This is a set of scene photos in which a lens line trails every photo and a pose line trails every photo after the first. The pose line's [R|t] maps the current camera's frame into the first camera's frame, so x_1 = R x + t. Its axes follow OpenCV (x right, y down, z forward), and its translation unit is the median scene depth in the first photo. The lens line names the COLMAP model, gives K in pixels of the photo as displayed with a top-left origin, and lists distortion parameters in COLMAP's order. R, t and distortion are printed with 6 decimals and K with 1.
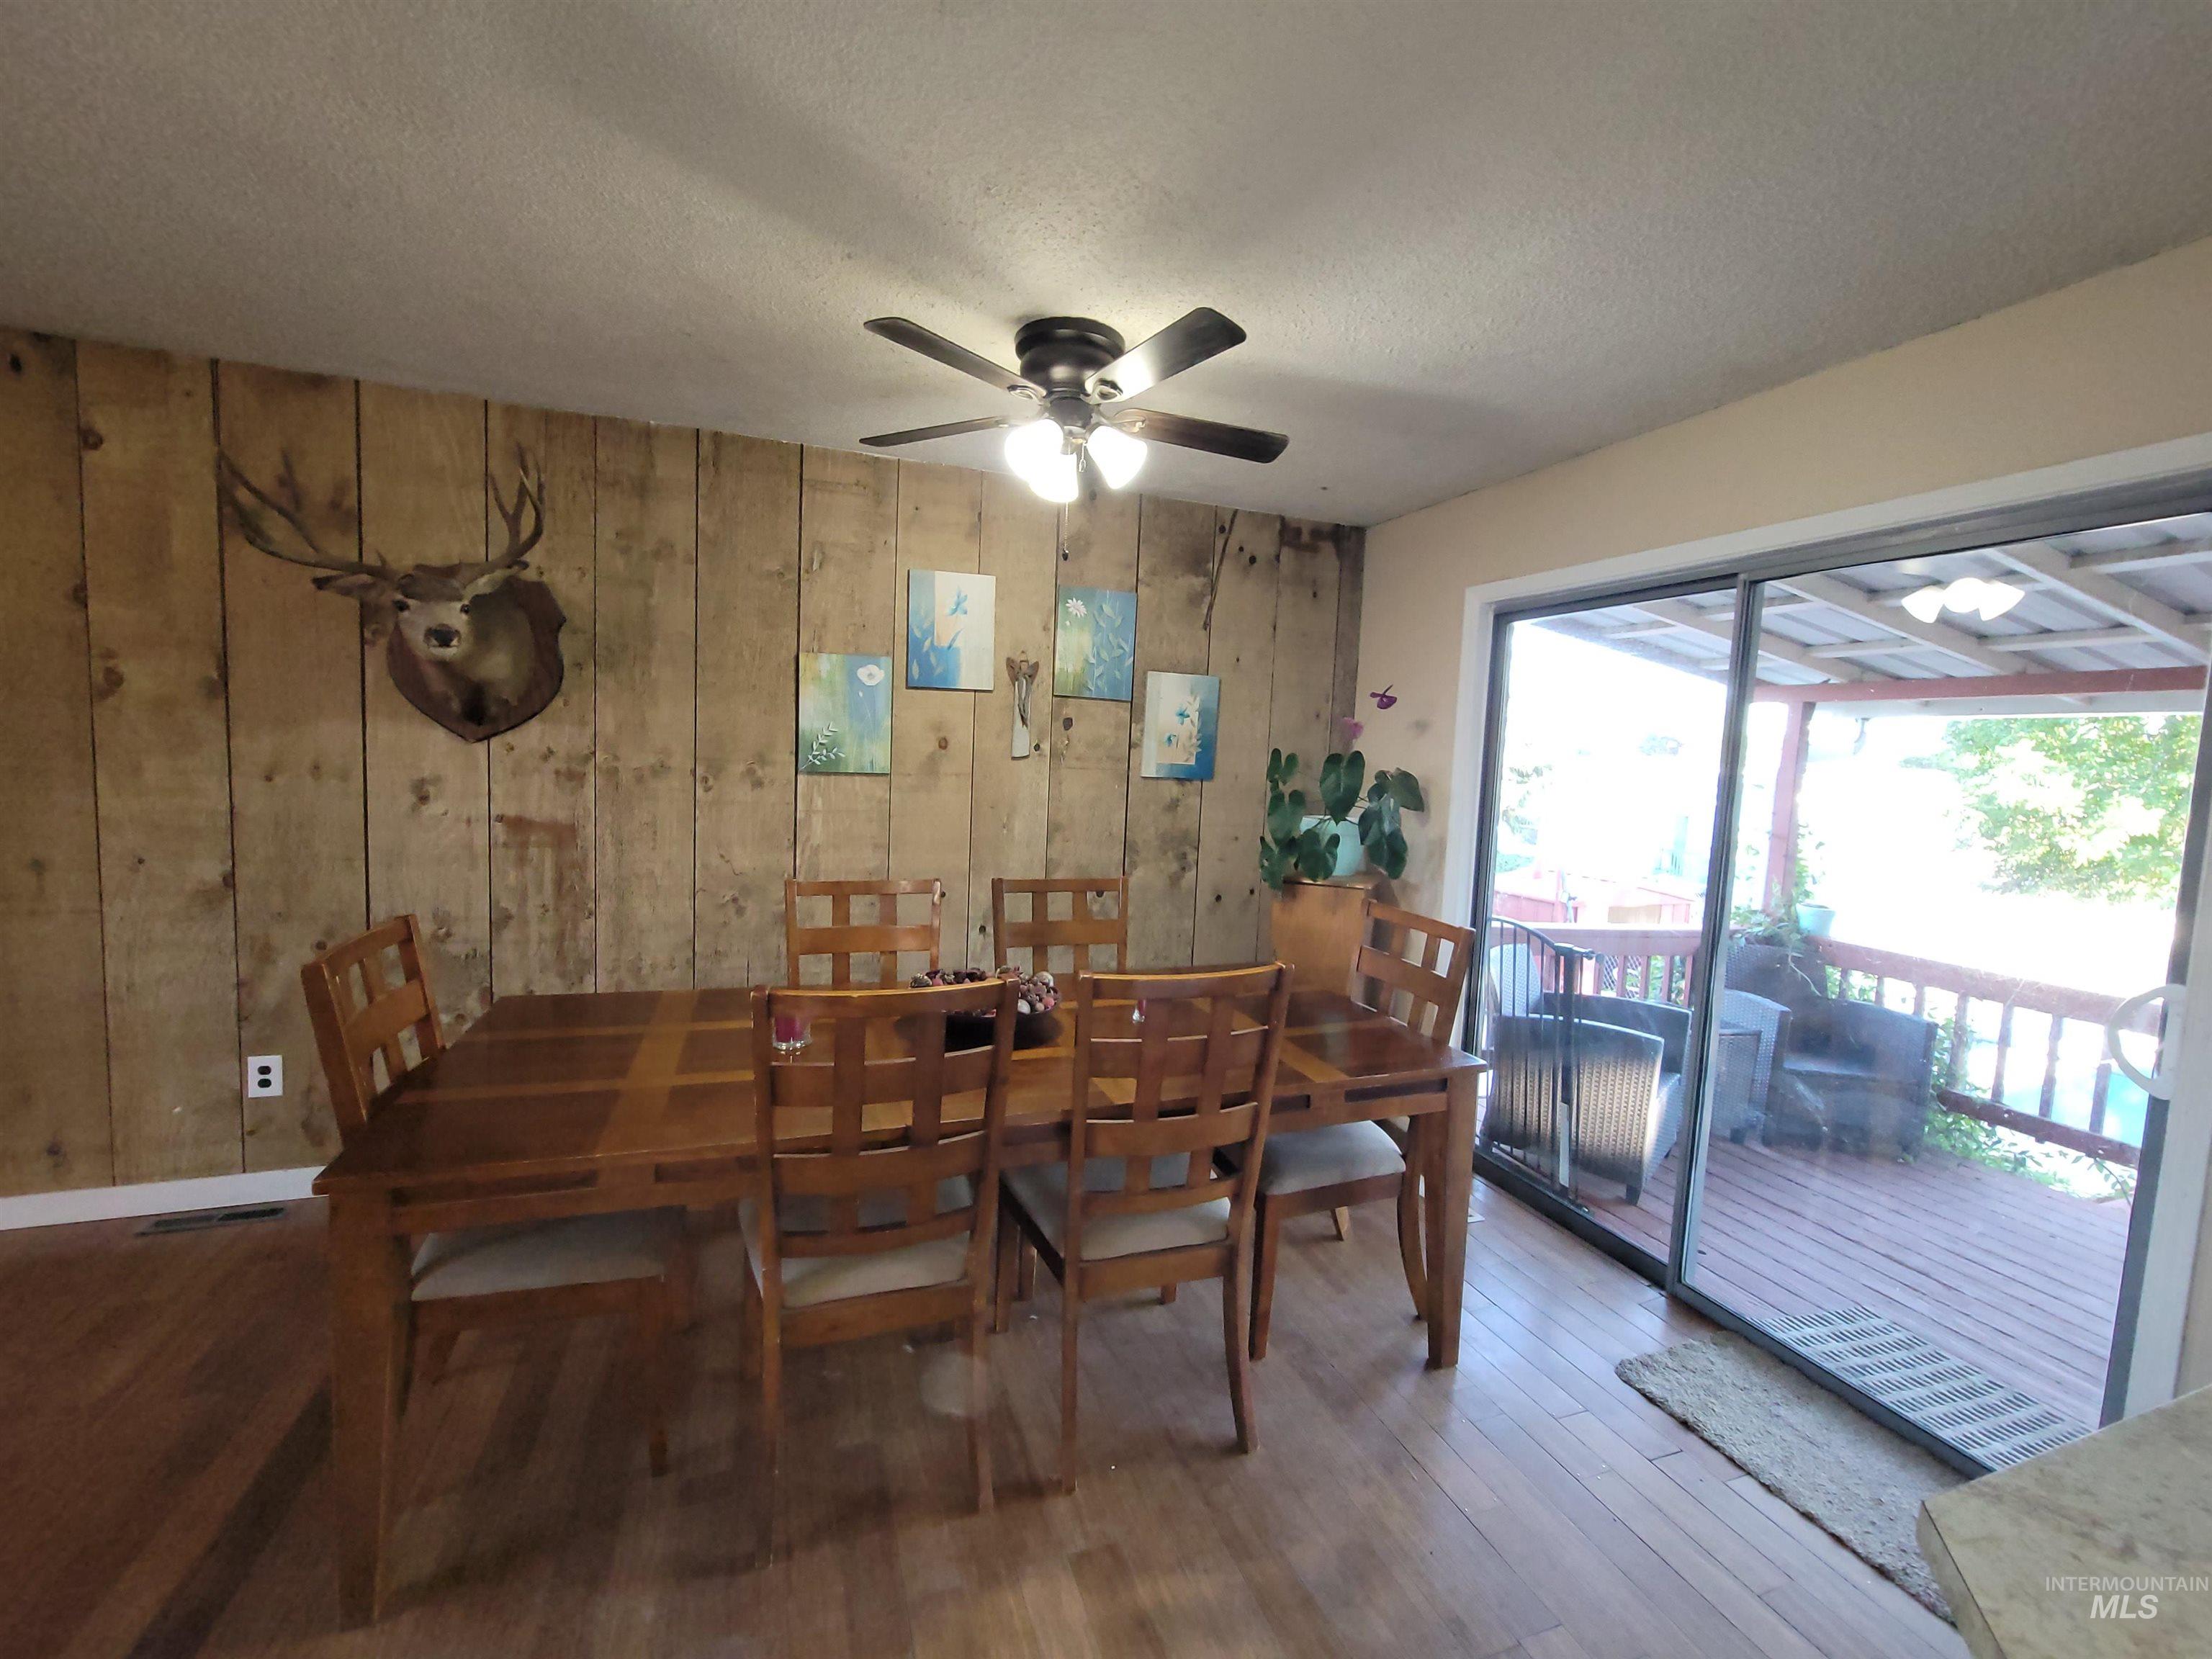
lens RADIAL K [[902.3, 0, 1106.0], [0, 902.3, 829.5], [0, 0, 1]] dist [0.001589, 0.000358]
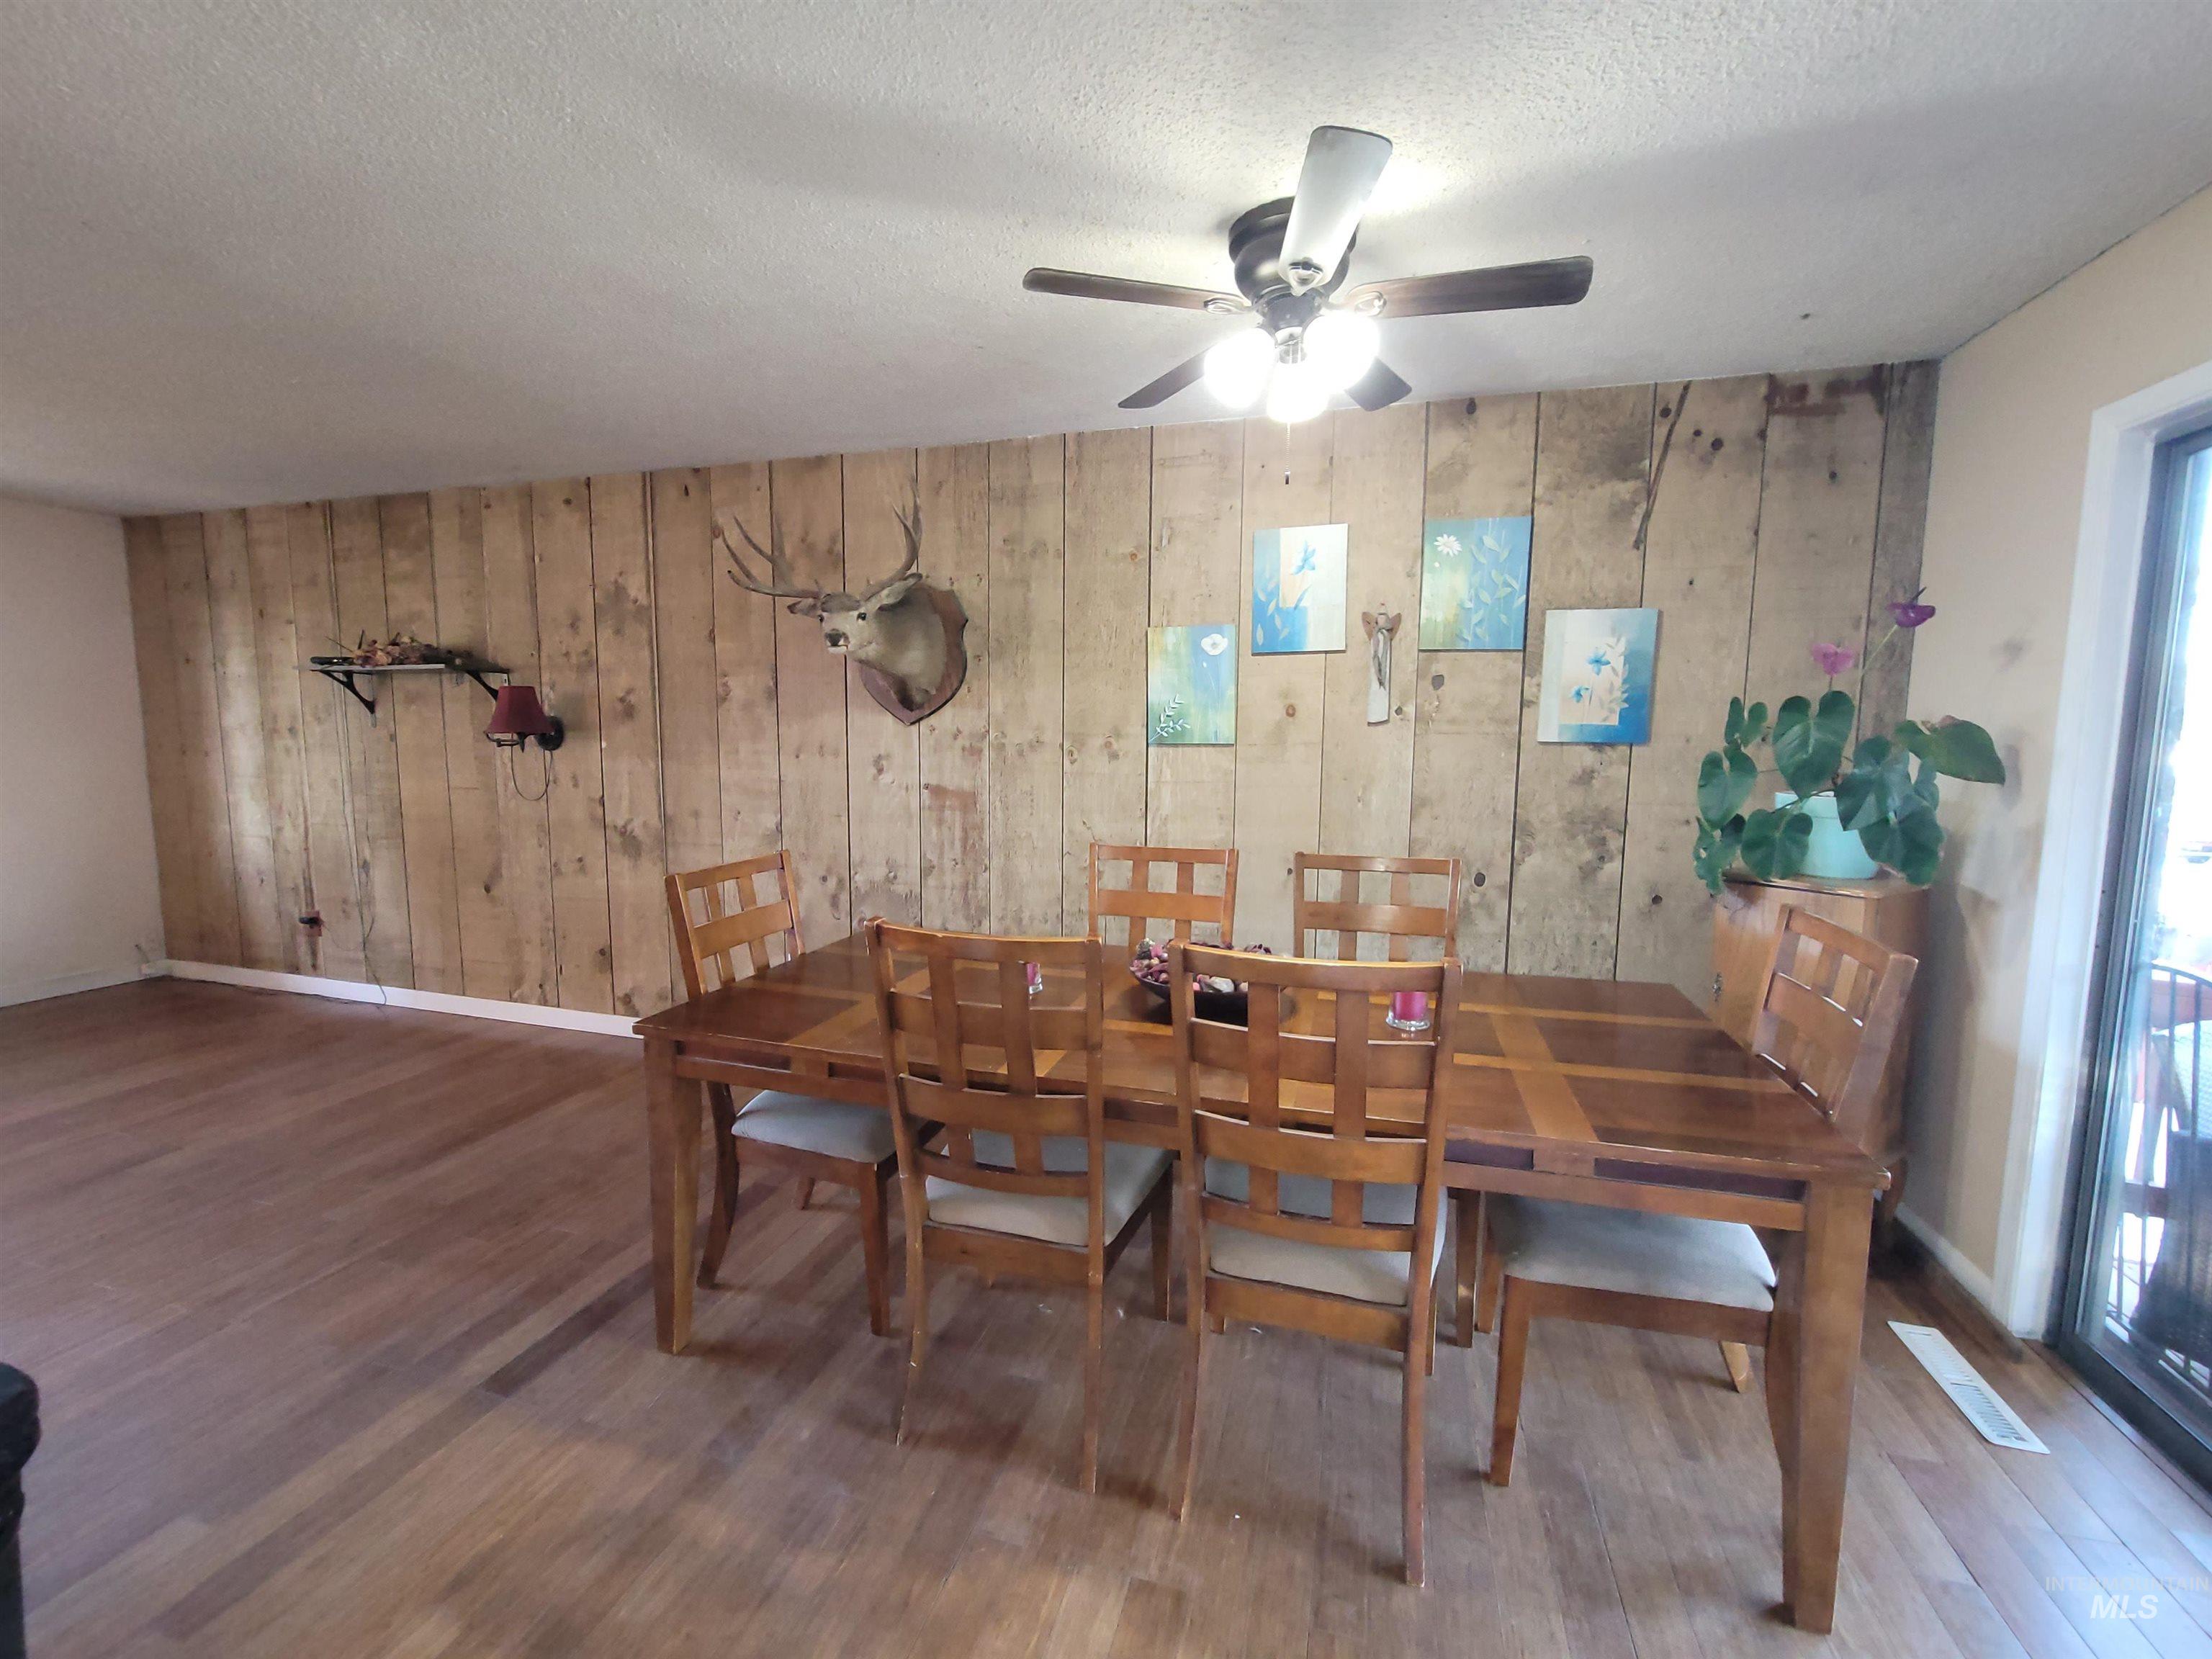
lens RADIAL K [[906.5, 0, 1105.4], [0, 906.5, 827.0], [0, 0, 1]] dist [-0.003211, 0.000362]
pose [[0.809056, 0.026952, -0.587113, 0.241626], [-0.024278, 0.999628, 0.012434, 0.020608], [0.587230, 0.004194, 0.809409, 0.130589]]
